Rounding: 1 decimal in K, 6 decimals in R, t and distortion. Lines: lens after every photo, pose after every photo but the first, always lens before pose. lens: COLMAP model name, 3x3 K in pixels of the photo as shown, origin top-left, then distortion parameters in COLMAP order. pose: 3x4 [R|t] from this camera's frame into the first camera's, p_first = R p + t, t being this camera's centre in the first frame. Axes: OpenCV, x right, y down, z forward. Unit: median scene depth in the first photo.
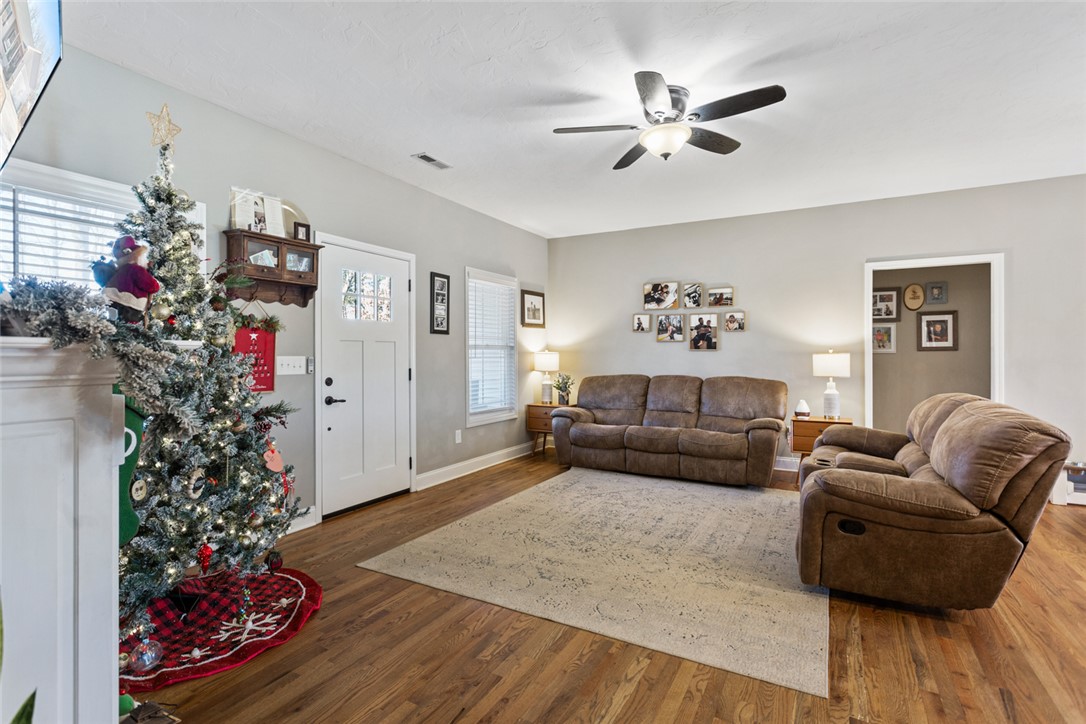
lens RADIAL K [[519.1, 0, 545.0], [0, 519.1, 357.1], [0, 0, 1]] dist [0.000462, 0.003837]
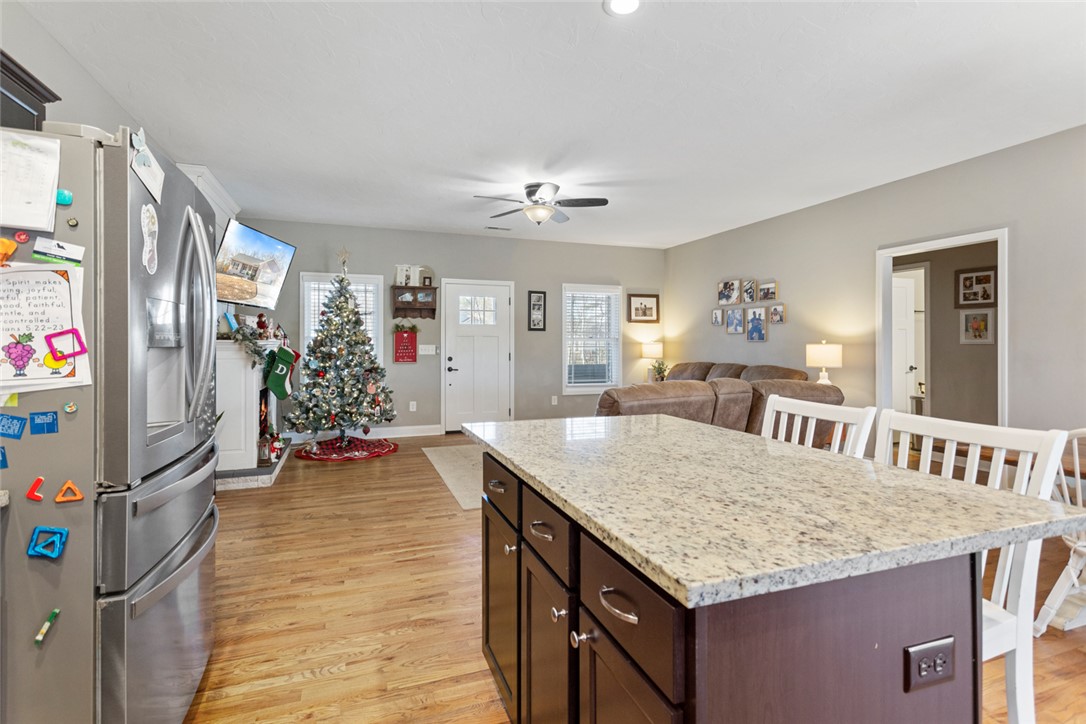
lens RADIAL K [[519.1, 0, 543.3], [0, 519.1, 347.0], [0, 0, 1]] dist [0.000462, 0.003837]
pose [[0.758606, 0.005887, -0.651524, 0.868439], [-0.006267, 0.999979, 0.001739, -0.000141], [0.651520, 0.002764, 0.758626, -0.149760]]
